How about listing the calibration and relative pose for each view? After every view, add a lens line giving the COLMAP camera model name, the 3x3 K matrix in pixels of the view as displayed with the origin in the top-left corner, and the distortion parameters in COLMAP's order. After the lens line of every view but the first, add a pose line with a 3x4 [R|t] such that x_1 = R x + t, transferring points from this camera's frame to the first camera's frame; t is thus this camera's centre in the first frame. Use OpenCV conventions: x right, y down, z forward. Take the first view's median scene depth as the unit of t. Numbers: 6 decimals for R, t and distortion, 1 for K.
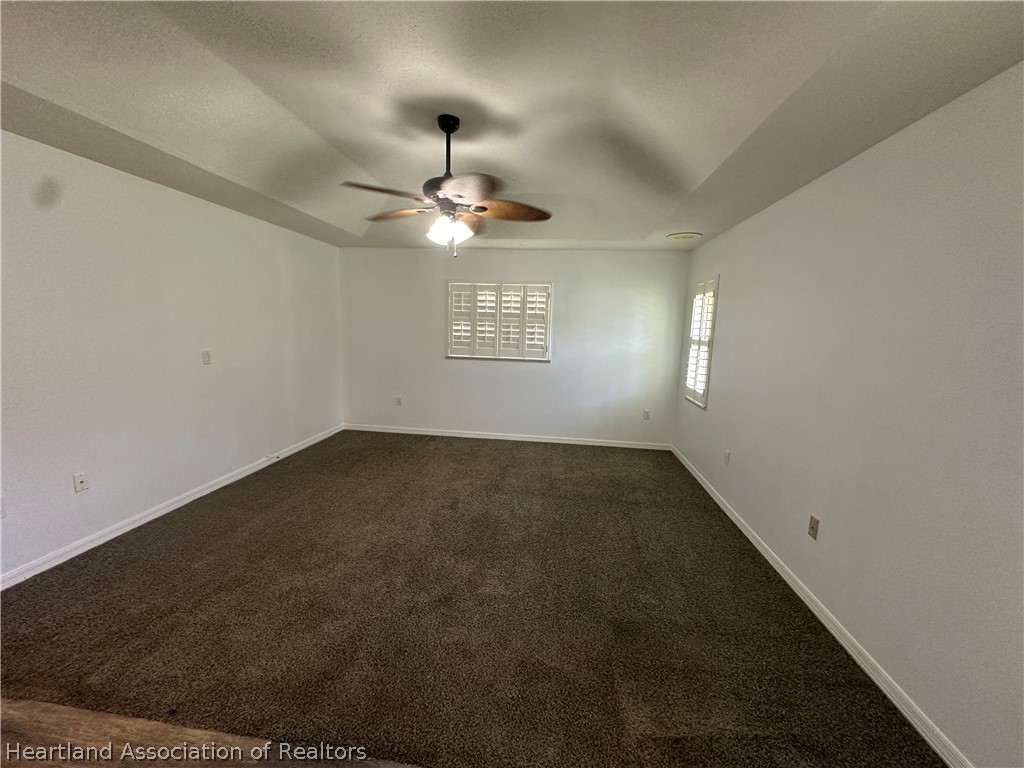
lens RADIAL K [[409.5, 0, 513.4], [0, 409.5, 385.4], [0, 0, 1]] dist [-0.001901, 0.000104]
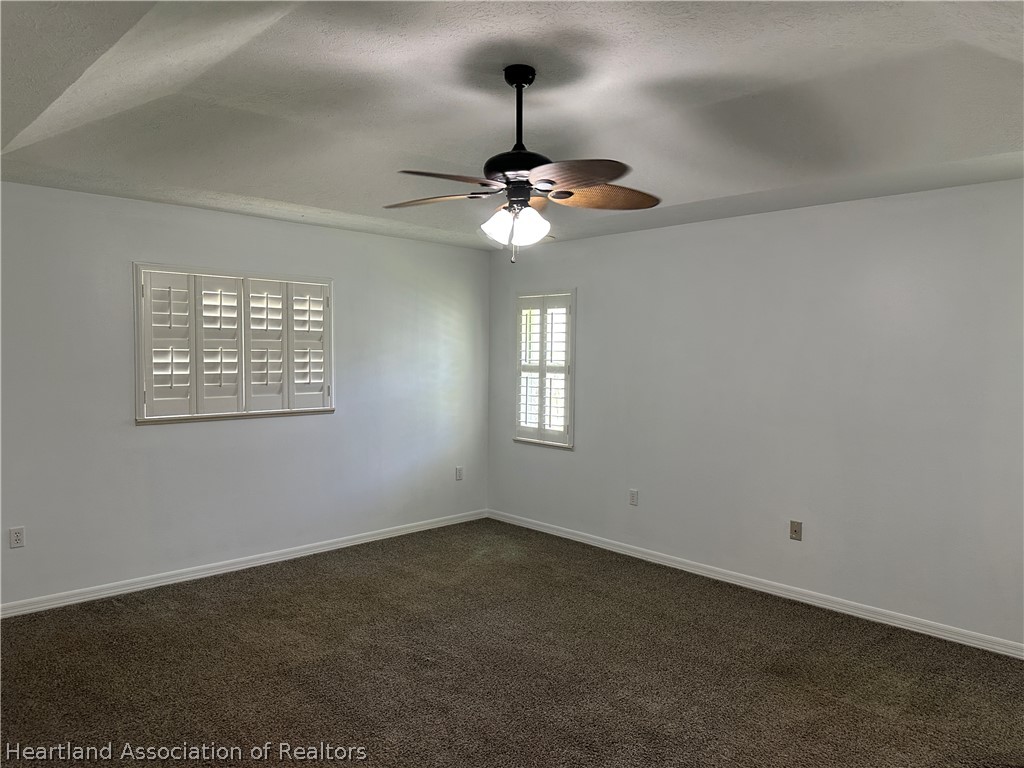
lens RADIAL K [[716.3, 0, 512.0], [0, 716.3, 384.0], [0, 0, 1]] dist [0.154164, -0.239791]
pose [[0.634696, -0.061356, 0.770323, -0.557903], [0.121864, 0.992317, -0.021370, -0.043190], [-0.763093, 0.107438, 0.637296, 0.126937]]
